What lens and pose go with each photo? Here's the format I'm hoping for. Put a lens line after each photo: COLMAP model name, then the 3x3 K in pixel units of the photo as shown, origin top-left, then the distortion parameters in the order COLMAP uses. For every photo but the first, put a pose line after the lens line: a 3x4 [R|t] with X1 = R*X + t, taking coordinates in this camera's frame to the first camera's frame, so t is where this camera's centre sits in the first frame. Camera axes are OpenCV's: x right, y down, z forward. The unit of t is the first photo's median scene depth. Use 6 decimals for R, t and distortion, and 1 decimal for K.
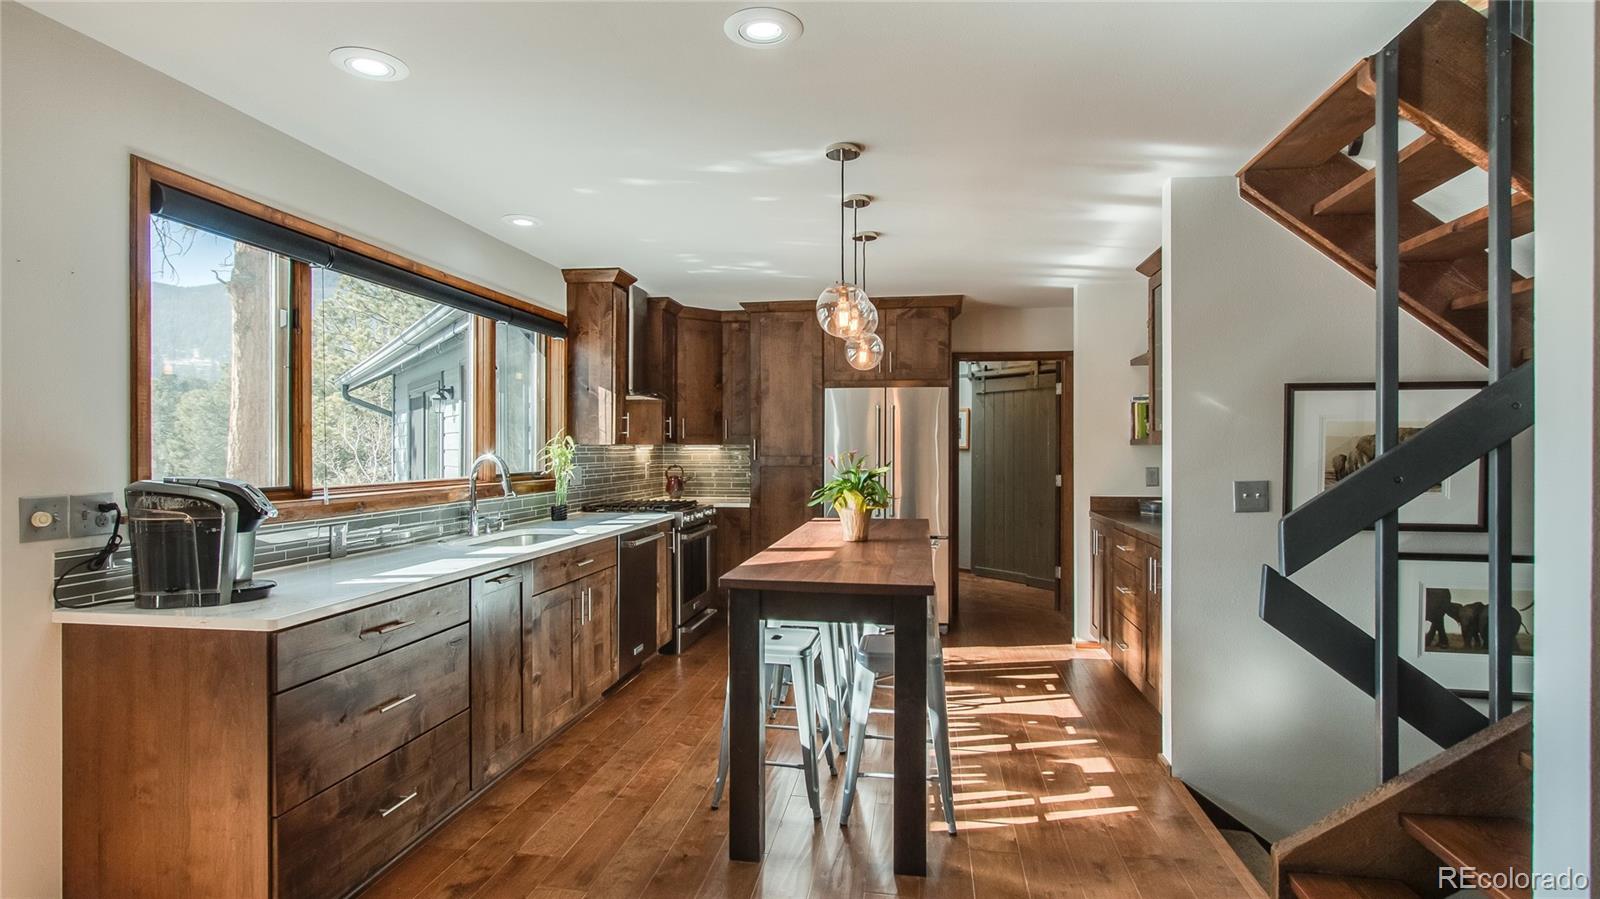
lens RADIAL K [[798.2, 0, 787.3], [0, 798.2, 451.7], [0, 0, 1]] dist [-0.002969, 0.000138]
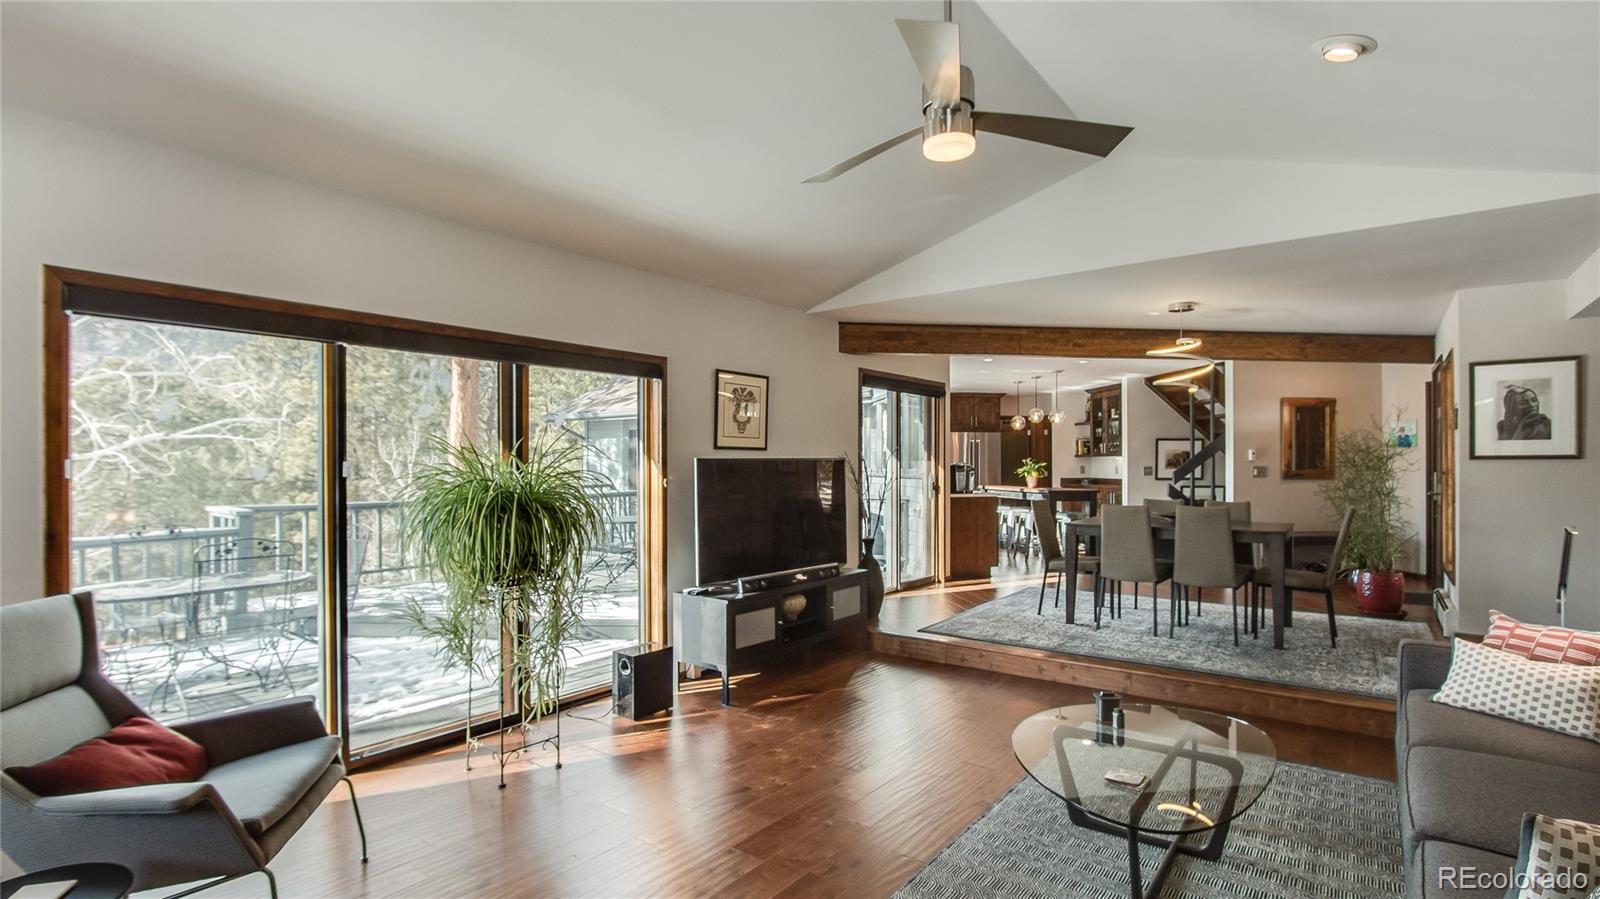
lens RADIAL K [[776.0, 0, 808.8], [0, 776.0, 452.9], [0, 0, 1]] dist [-0.016439, 0.000106]
pose [[0.944508, 0.001742, 0.328485, -1.229287], [0.005377, 0.999770, -0.020765, 0.026175], [-0.328445, 0.021379, 0.944281, -1.088073]]
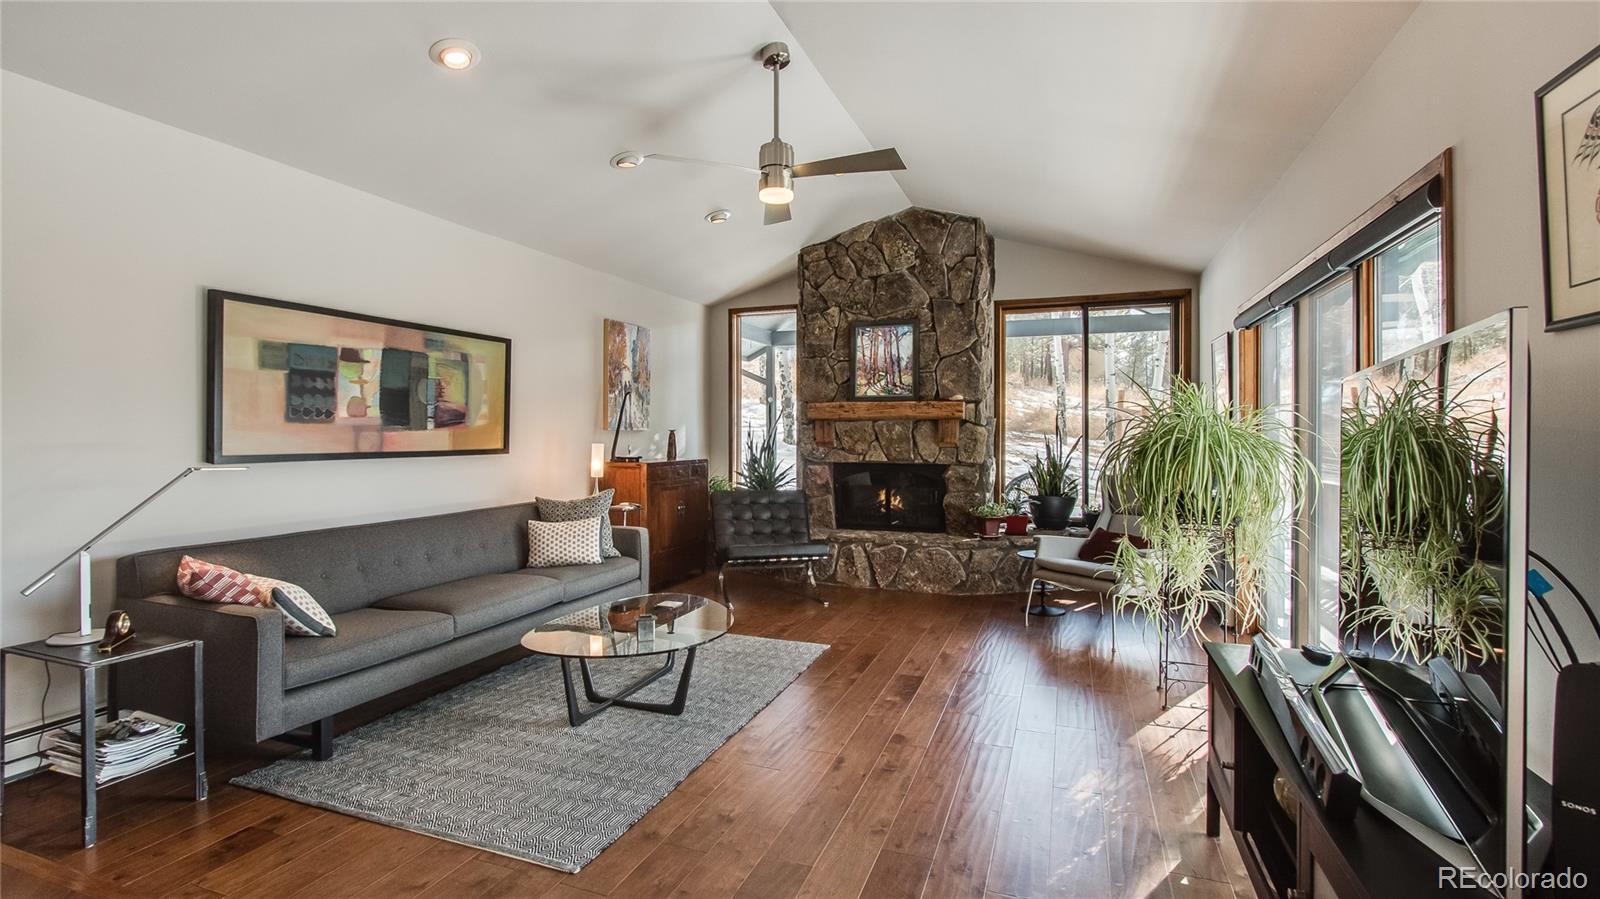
lens RADIAL K [[739.9, 0, 785.7], [0, 739.9, 428.6], [0, 0, 1]] dist [-0.019533, 0.000691]
pose [[-0.827815, -0.002159, -0.560998, -0.519147], [-0.001606, 0.999998, -0.001478, 0.042391], [0.560999, -0.000322, -0.827816, 0.049758]]
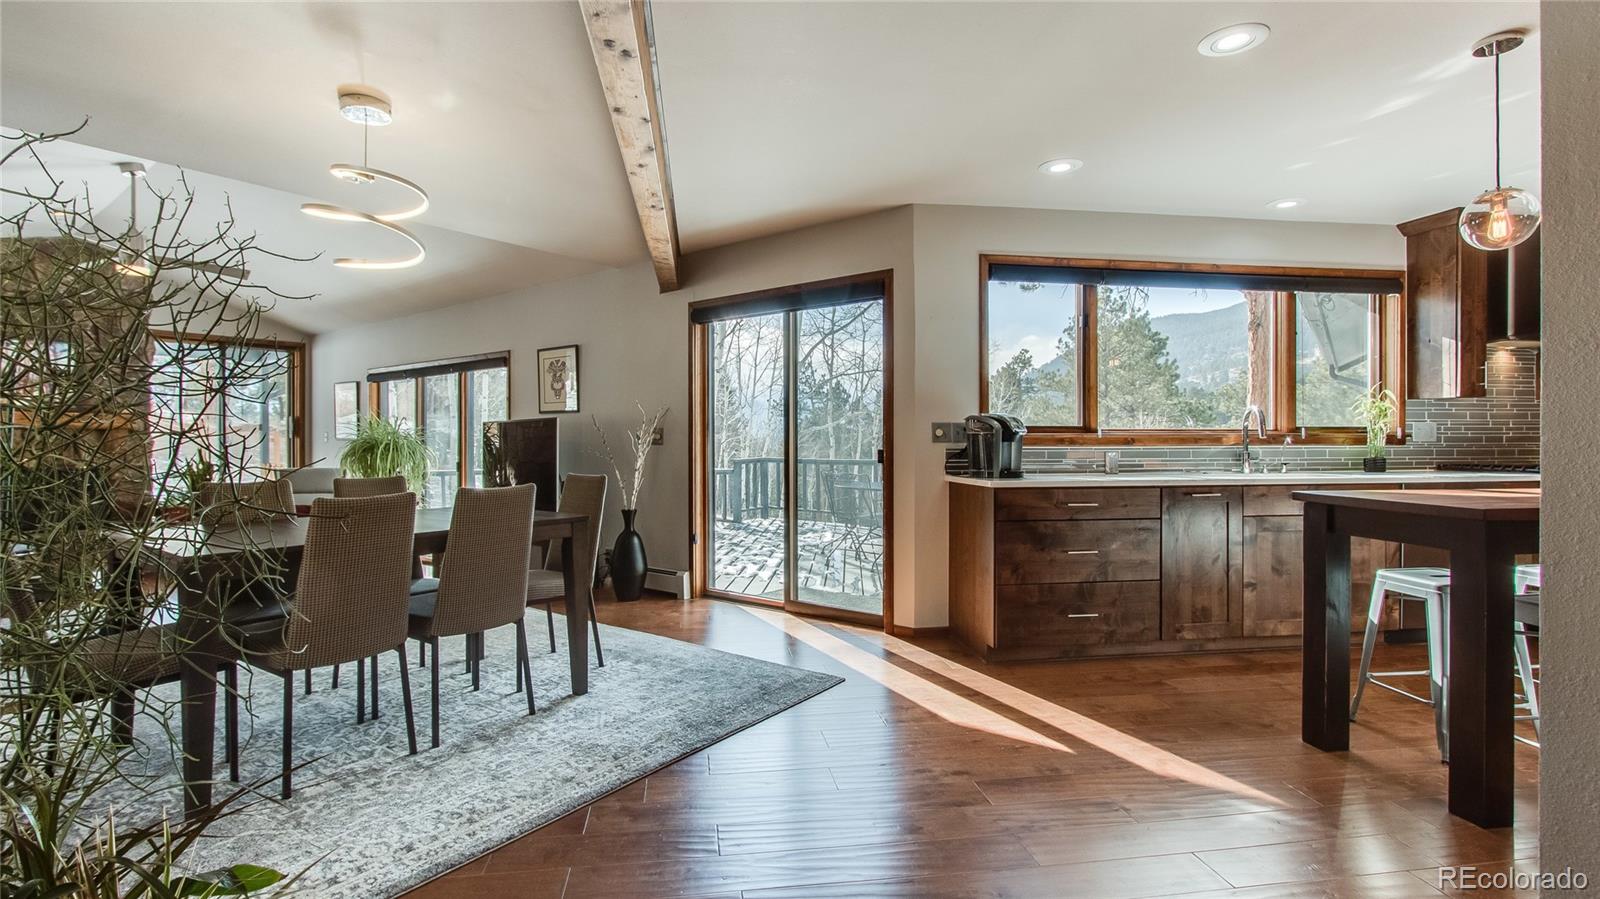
lens RADIAL K [[746.1, 0, 791.2], [0, 746.1, 430.5], [0, 0, 1]] dist [-0.016242, 0.000432]
pose [[0.306877, -0.013144, -0.951658, 0.362227], [-0.002111, 0.999893, -0.014490, 0.044403], [0.951747, 0.006456, 0.306817, -0.009262]]
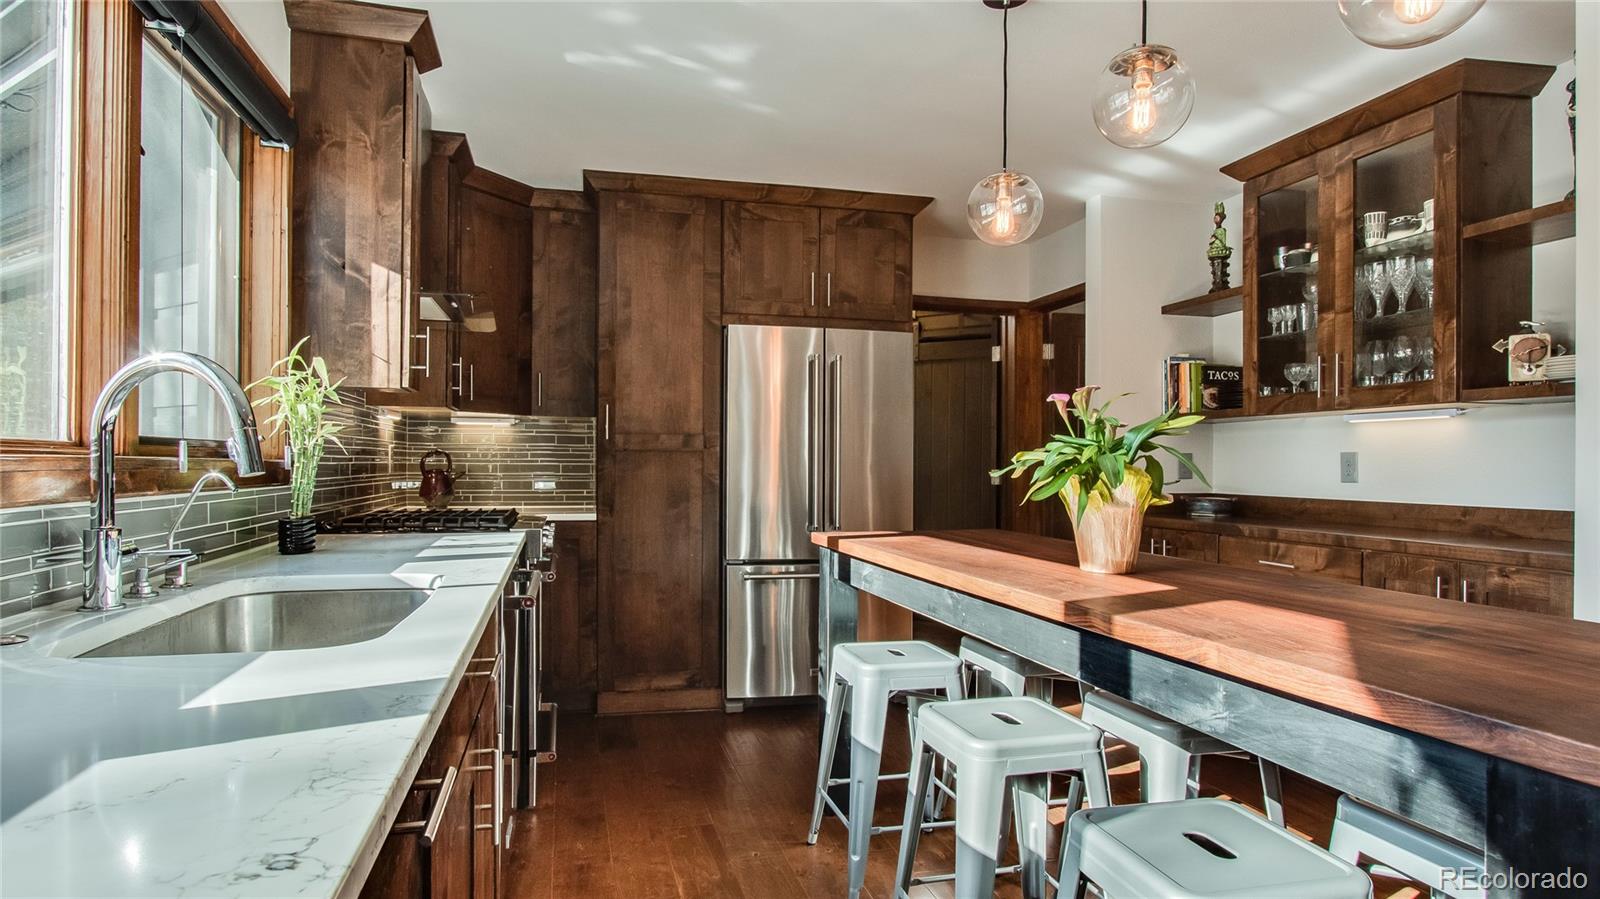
lens RADIAL K [[859.0, 0, 777.4], [0, 859.0, 474.4], [0, 0, 1]] dist [-0.016947, 0.000112]
pose [[0.914263, 0.001785, 0.405117, -0.221359], [-0.005793, 0.999946, 0.008668, 0.036183], [-0.405079, -0.010272, 0.914224, 0.447689]]
